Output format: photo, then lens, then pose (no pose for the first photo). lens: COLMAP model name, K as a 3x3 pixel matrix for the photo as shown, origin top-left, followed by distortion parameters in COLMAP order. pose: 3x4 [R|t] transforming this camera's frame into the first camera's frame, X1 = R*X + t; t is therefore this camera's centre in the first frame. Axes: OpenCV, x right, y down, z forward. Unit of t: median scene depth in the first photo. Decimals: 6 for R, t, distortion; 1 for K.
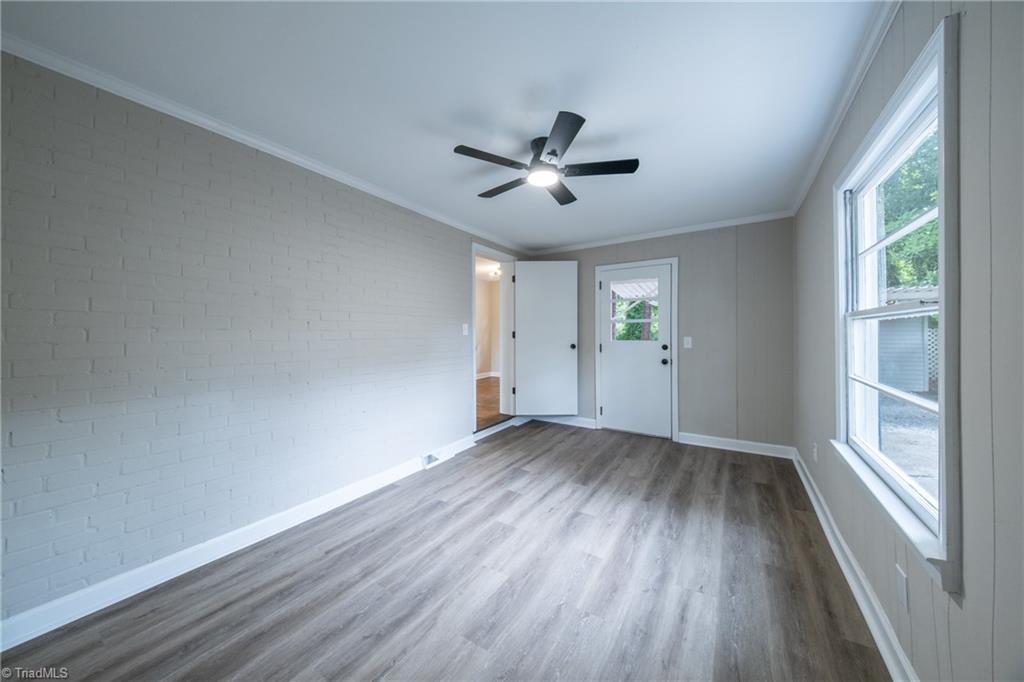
lens RADIAL K [[354.3, 0, 509.6], [0, 354.3, 331.8], [0, 0, 1]] dist [-0.011893, -0.000131]
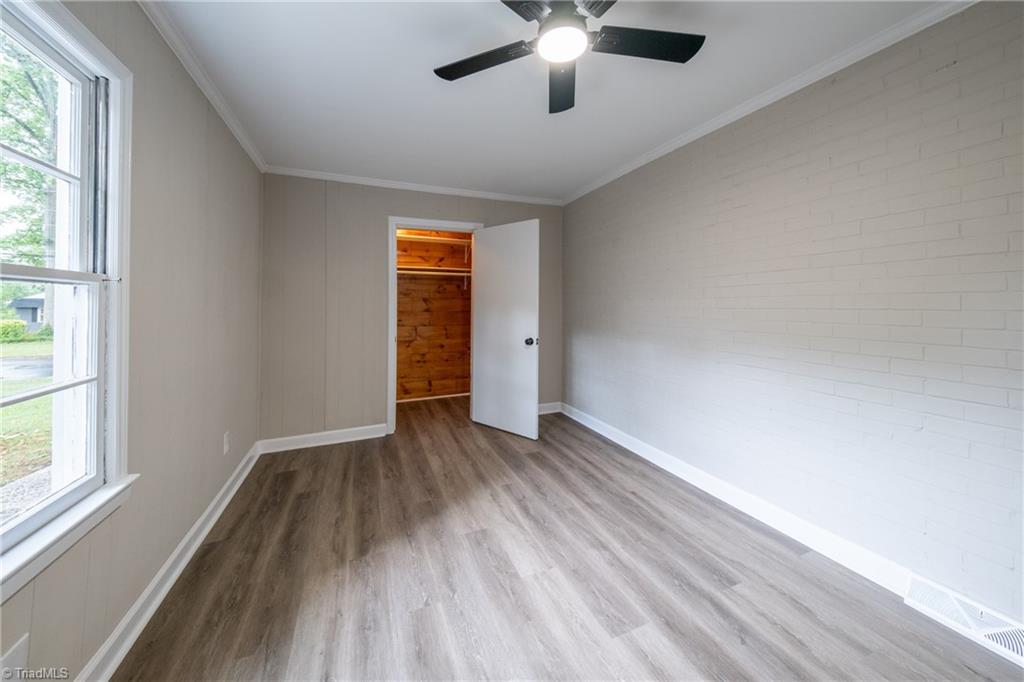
lens RADIAL K [[354.3, 0, 509.6], [0, 354.3, 331.8], [0, 0, 1]] dist [-0.011893, -0.000131]
pose [[-0.569390, 0.074863, -0.818652, 0.691266], [0.005913, 0.996192, 0.086985, -0.005040], [0.822047, 0.044688, -0.567664, 1.436146]]
